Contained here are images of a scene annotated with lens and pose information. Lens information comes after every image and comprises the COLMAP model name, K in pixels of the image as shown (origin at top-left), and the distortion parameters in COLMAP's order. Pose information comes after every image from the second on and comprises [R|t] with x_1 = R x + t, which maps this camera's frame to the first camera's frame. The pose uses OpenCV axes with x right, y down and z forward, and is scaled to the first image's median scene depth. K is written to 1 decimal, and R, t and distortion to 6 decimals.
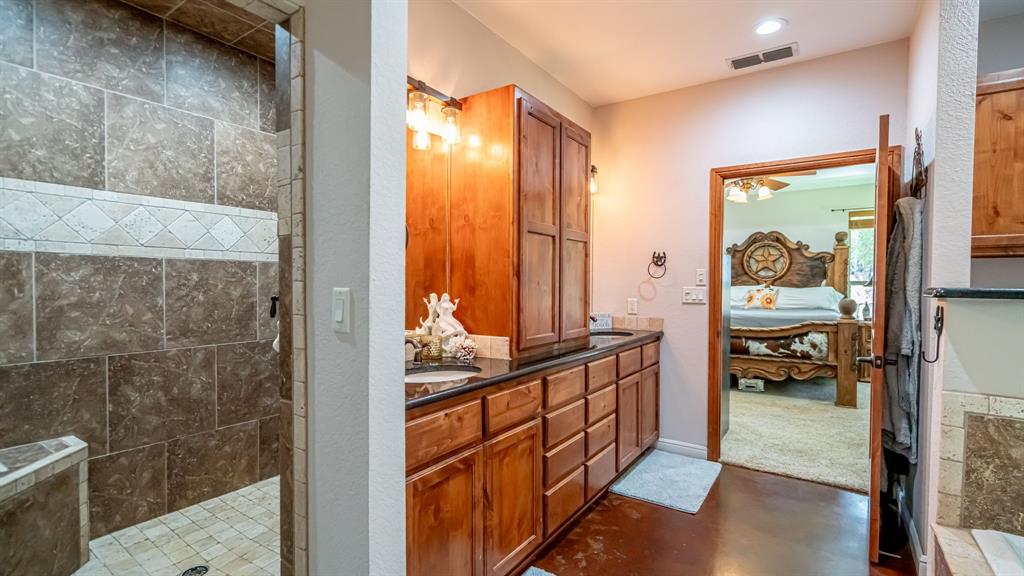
lens RADIAL K [[462.5, 0, 511.7], [0, 462.5, 293.0], [0, 0, 1]] dist [-0.002584, -0.000021]
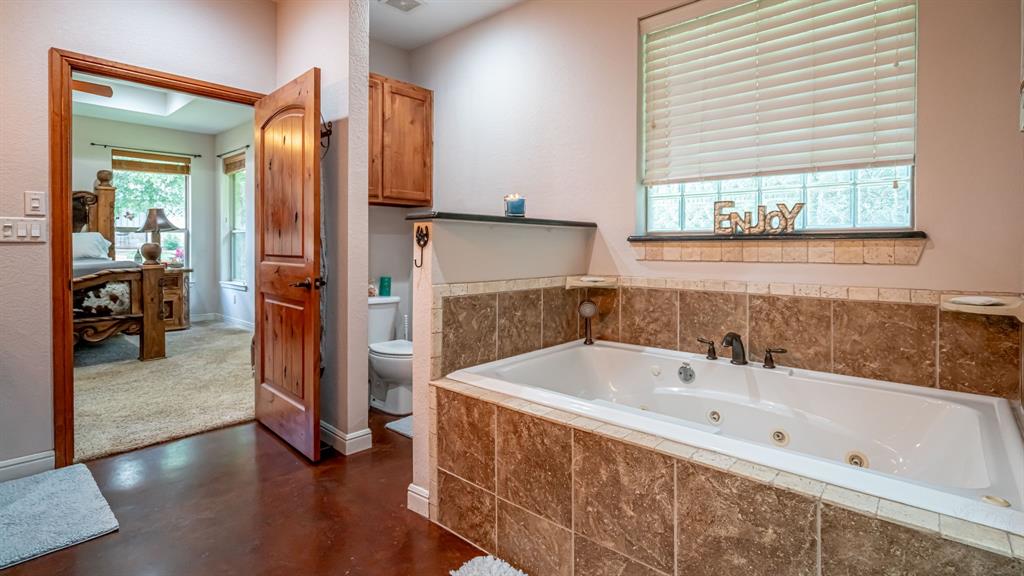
lens RADIAL K [[483.9, 0, 518.1], [0, 483.9, 247.9], [0, 0, 1]] dist [-0.000170, 0.000094]
pose [[0.134114, -0.013968, 0.990867, -0.125557], [0.014838, 0.999817, 0.012086, 0.021088], [-0.990855, 0.013082, 0.134296, 0.136036]]
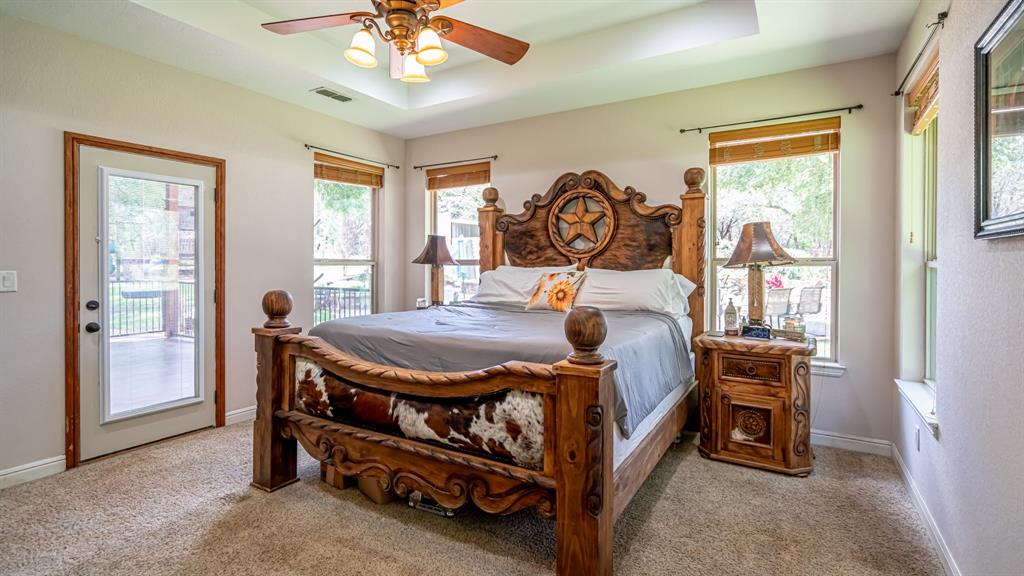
lens RADIAL K [[491.0, 0, 493.3], [0, 491.0, 265.4], [0, 0, 1]] dist [-0.004335, -0.000485]
pose [[0.998968, -0.003486, 0.045295, 0.602216], [0.004034, 0.999920, -0.012019, -0.015041], [-0.045250, 0.012190, 0.998901, 0.579707]]
